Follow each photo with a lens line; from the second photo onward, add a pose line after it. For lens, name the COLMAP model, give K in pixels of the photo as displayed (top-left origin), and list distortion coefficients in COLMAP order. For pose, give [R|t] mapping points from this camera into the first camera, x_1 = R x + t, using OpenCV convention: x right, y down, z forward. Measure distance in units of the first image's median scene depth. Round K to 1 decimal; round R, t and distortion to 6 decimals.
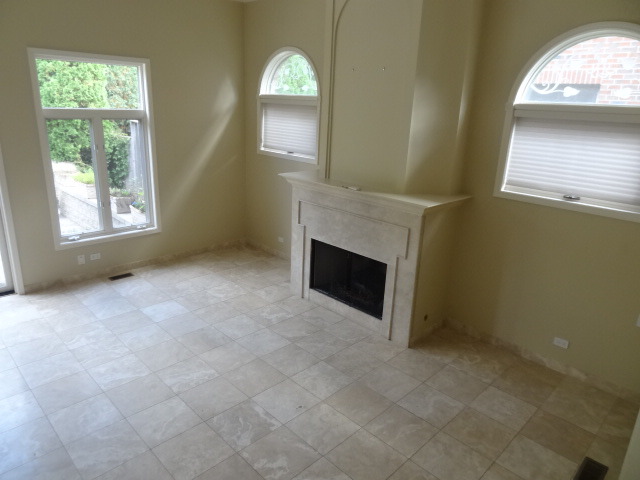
lens RADIAL K [[444.5, 0, 320.4], [0, 444.5, 236.9], [0, 0, 1]] dist [-0.003354, 0.003765]
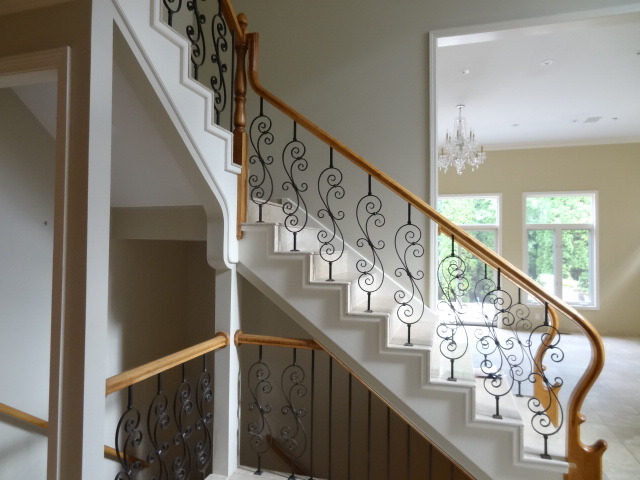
lens RADIAL K [[444.5, 0, 322.8], [0, 444.5, 243.0], [0, 0, 1]] dist [-0.003354, 0.003765]
pose [[0.476867, -0.047398, -0.877697, 0.545595], [-0.245399, 0.951660, -0.184721, 0.314297], [0.844025, 0.303473, 0.442184, -0.454750]]
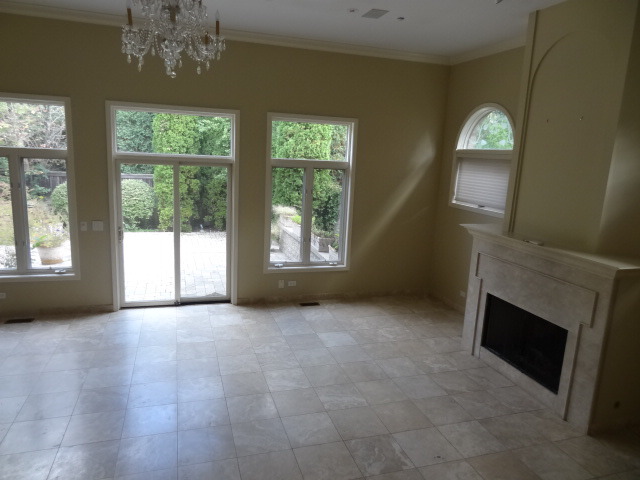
lens RADIAL K [[444.5, 0, 318.5], [0, 444.5, 240.3], [0, 0, 1]] dist [-0.003354, 0.003765]
pose [[0.887917, 0.090054, -0.451103, 0.080782], [-0.145141, 0.985403, -0.088967, 0.030598], [0.436506, 0.144469, 0.888026, -0.024776]]
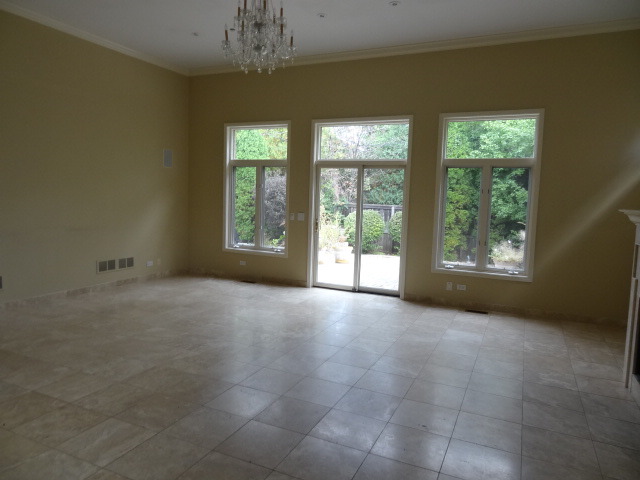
lens RADIAL K [[449.4, 0, 318.4], [0, 449.4, 237.6], [0, 0, 1]] dist [0.005343, 0.002024]
pose [[0.348530, 0.058608, -0.935464, 0.472057], [-0.291129, 0.955448, -0.048607, 0.096660], [0.890938, 0.289282, 0.350065, 0.289845]]
